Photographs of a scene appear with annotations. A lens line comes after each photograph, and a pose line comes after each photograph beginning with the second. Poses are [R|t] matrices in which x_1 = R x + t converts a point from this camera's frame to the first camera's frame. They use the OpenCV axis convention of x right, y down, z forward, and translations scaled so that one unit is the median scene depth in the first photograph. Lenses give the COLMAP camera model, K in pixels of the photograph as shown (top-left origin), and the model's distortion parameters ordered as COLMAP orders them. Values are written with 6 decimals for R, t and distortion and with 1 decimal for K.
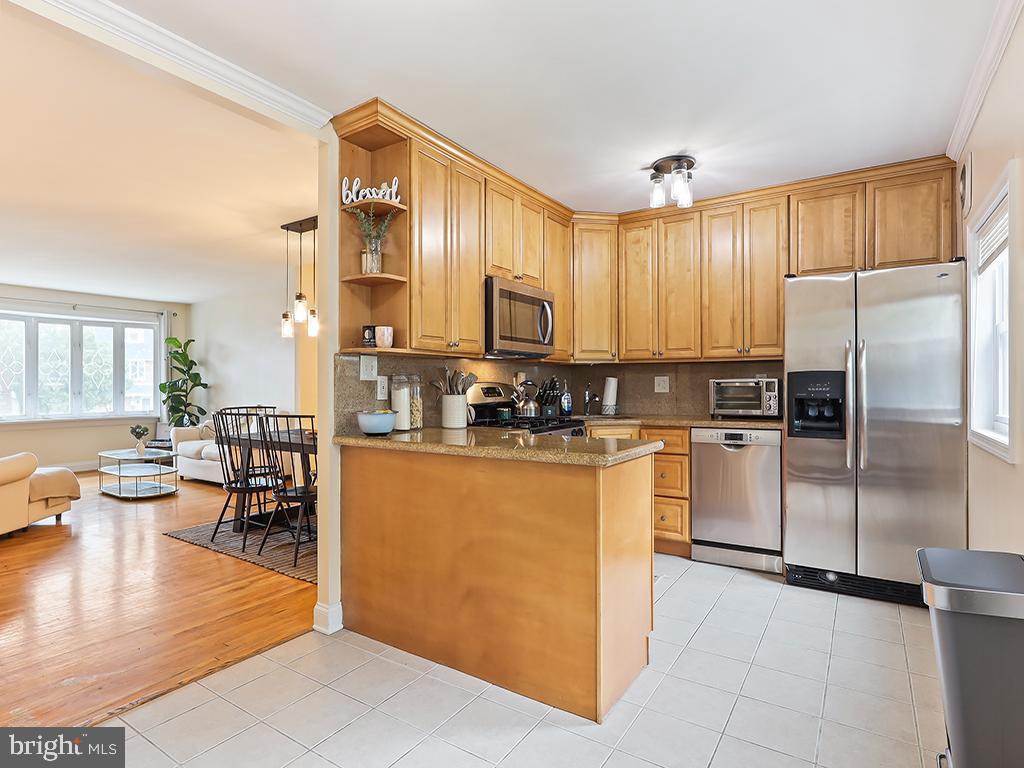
lens RADIAL K [[548.7, 0, 513.6], [0, 548.7, 386.0], [0, 0, 1]] dist [0.007021, 0.000595]
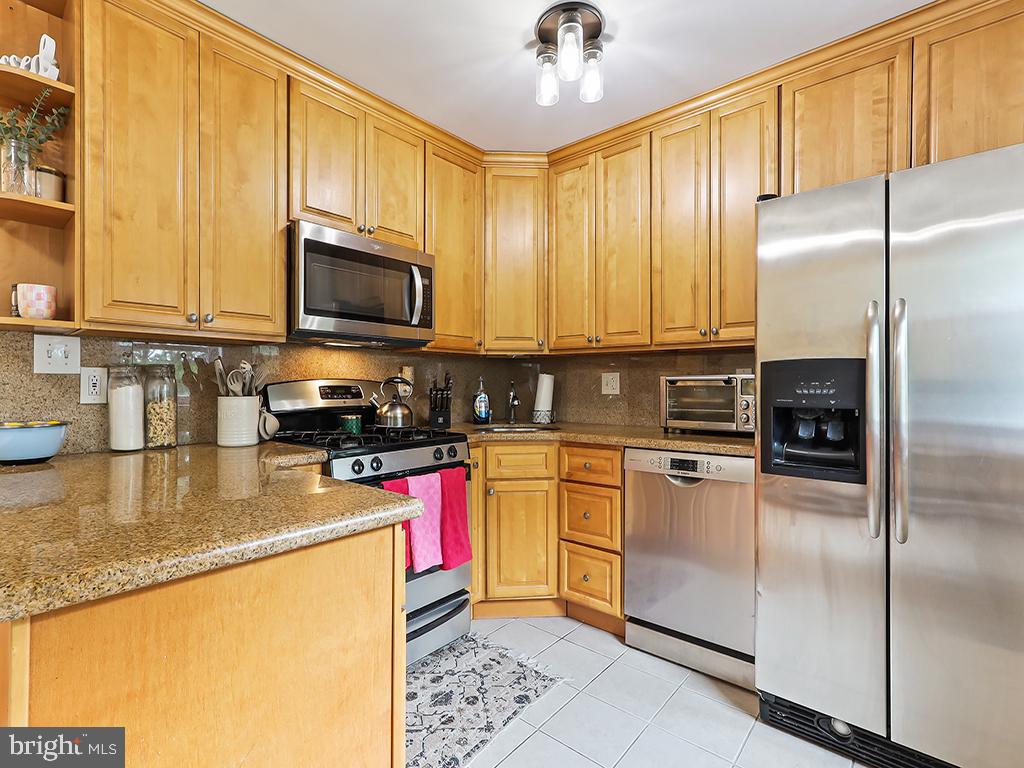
lens RADIAL K [[490.9, 0, 506.4], [0, 490.9, 384.5], [0, 0, 1]] dist [0.008336, 0.003426]
pose [[0.990630, 0.004255, -0.136503, 0.263509], [-0.004640, 0.999986, -0.002504, 0.001103], [0.136491, 0.003113, 0.990636, 0.387556]]
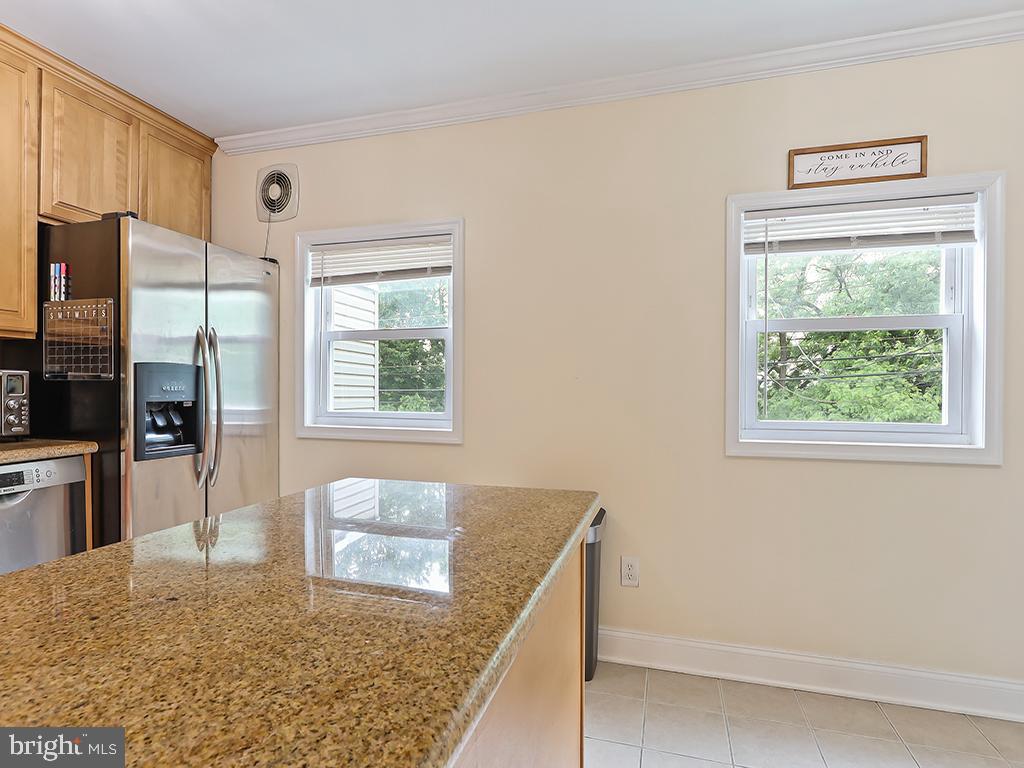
lens RADIAL K [[548.7, 0, 513.1], [0, 548.7, 387.0], [0, 0, 1]] dist [0.007021, 0.000595]
pose [[-0.279088, 0.000561, 0.960265, -0.227496], [-0.007159, 0.999971, -0.002665, 0.001991], [-0.960239, -0.007619, -0.279076, 0.658395]]
